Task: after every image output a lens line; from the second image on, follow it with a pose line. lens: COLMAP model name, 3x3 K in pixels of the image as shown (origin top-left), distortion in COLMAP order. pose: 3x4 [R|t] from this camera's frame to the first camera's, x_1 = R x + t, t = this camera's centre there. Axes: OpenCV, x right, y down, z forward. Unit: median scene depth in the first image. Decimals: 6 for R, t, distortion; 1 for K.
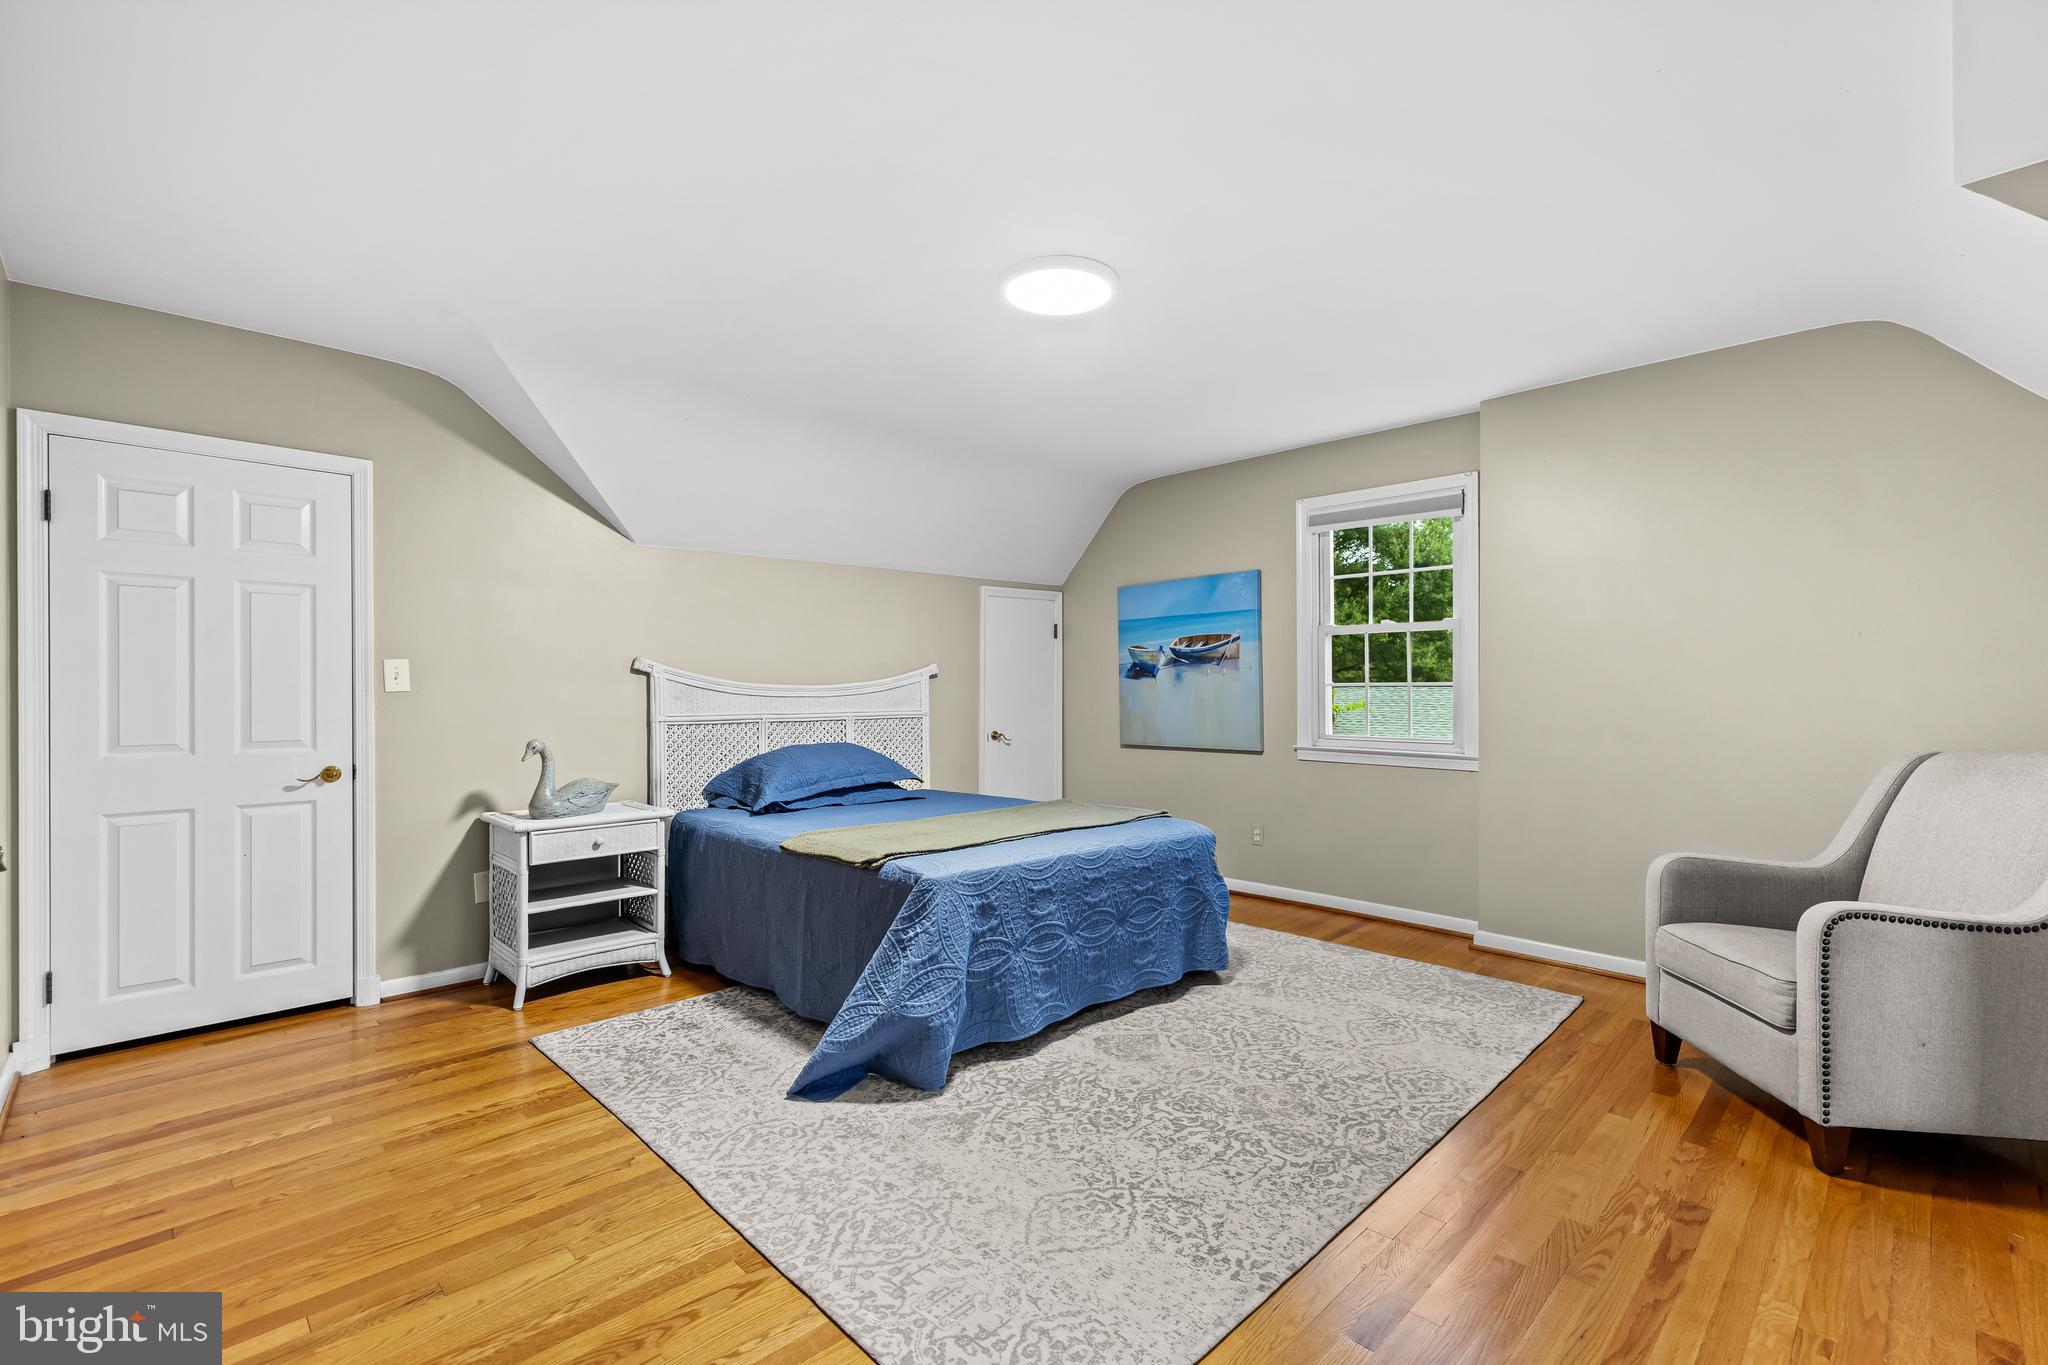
lens RADIAL K [[880.3, 0, 1033.7], [0, 880.3, 690.5], [0, 0, 1]] dist [0.003059, 0.000234]
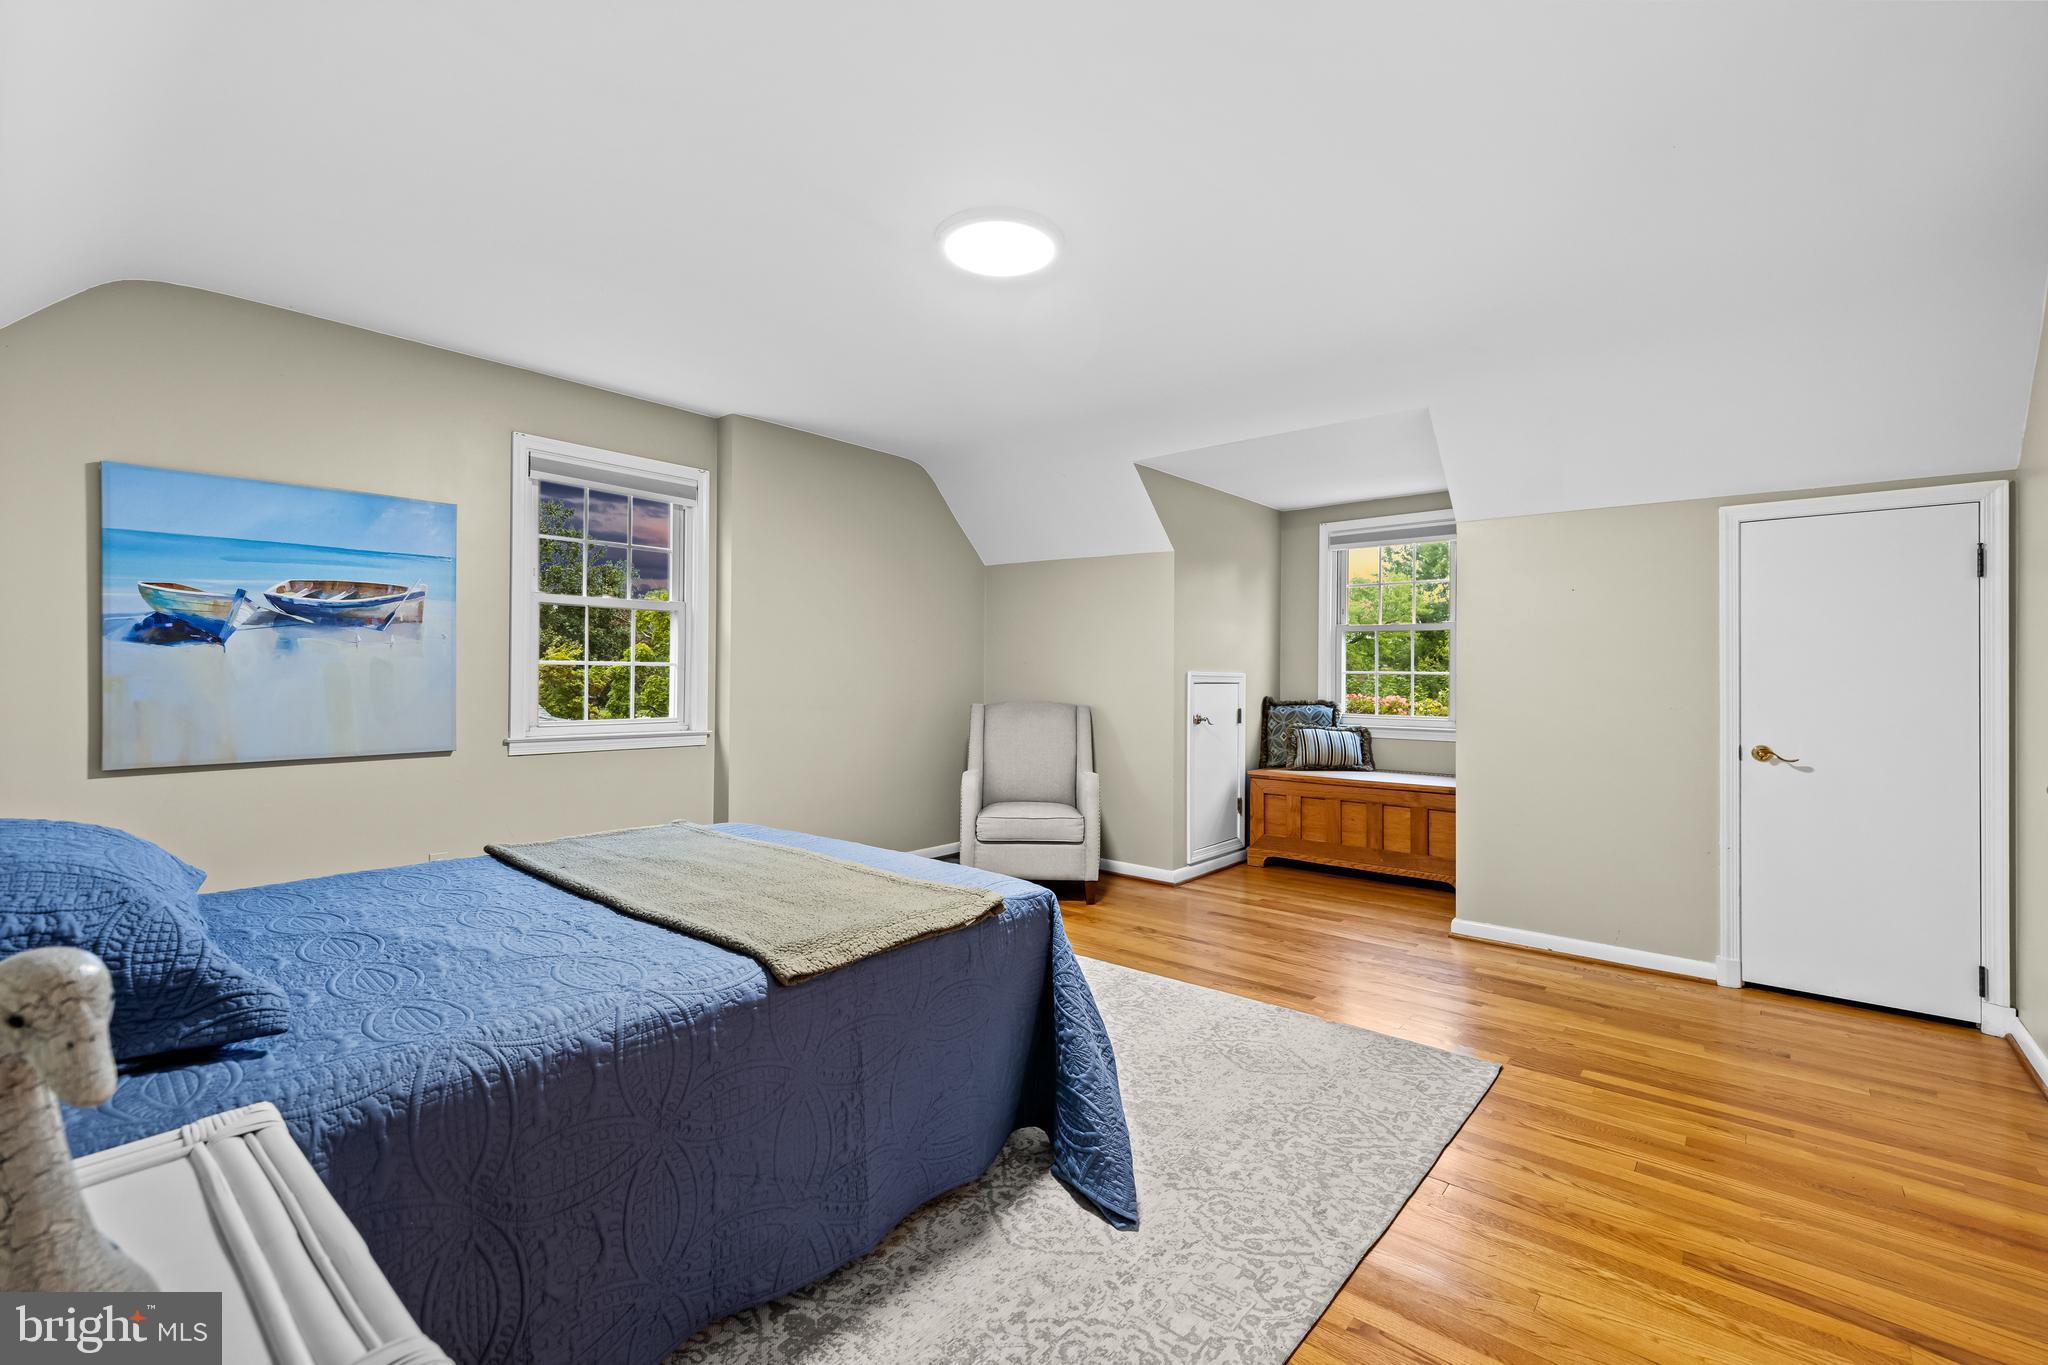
lens RADIAL K [[863.9, 0, 1015.6], [0, 863.9, 670.6], [0, 0, 1]] dist [0.001070, 0.000151]
pose [[-0.061239, 0.006619, 0.998101, -0.483026], [-0.004778, 0.999965, -0.006925, 0.004526], [-0.998112, -0.005193, -0.061205, 0.560202]]
